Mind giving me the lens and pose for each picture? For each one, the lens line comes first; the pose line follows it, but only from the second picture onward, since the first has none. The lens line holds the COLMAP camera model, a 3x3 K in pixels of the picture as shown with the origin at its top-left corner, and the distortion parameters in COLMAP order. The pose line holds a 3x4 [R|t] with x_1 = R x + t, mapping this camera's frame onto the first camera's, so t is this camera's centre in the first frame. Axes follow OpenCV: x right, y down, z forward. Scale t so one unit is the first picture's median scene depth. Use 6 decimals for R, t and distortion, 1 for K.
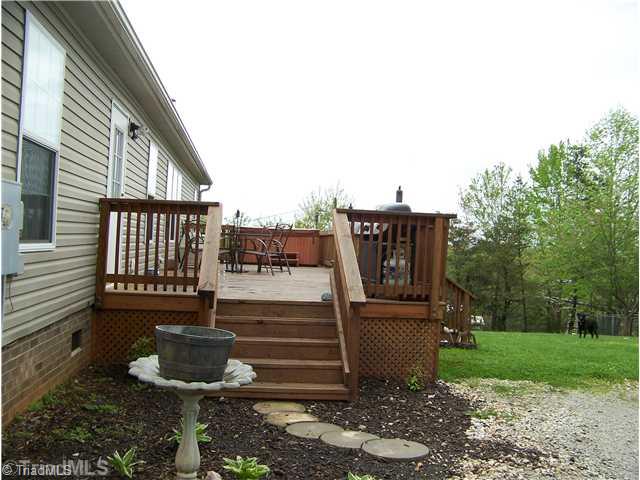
lens RADIAL K [[683.1, 0, 299.6], [0, 683.1, 239.8], [0, 0, 1]] dist [-0.362614, 0.471431]
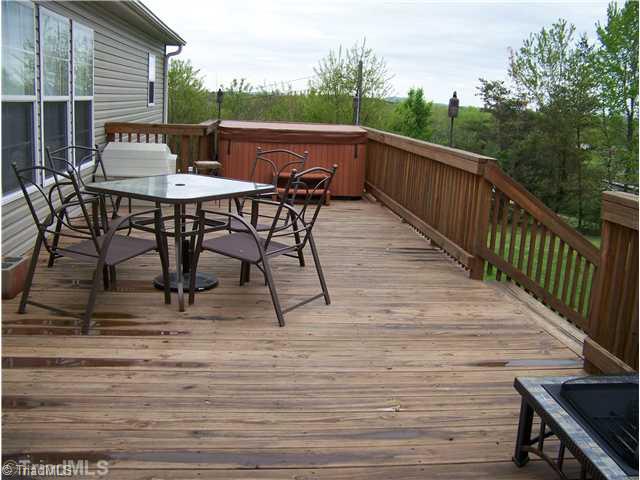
lens RADIAL K [[683.1, 0, 299.6], [0, 683.1, 239.8], [0, 0, 1]] dist [-0.362614, 0.471431]
pose [[0.999913, -0.000294, -0.013196, -0.006200], [0.002977, 0.979007, 0.203805, -0.013734], [0.012860, -0.203827, 0.978923, 0.177457]]
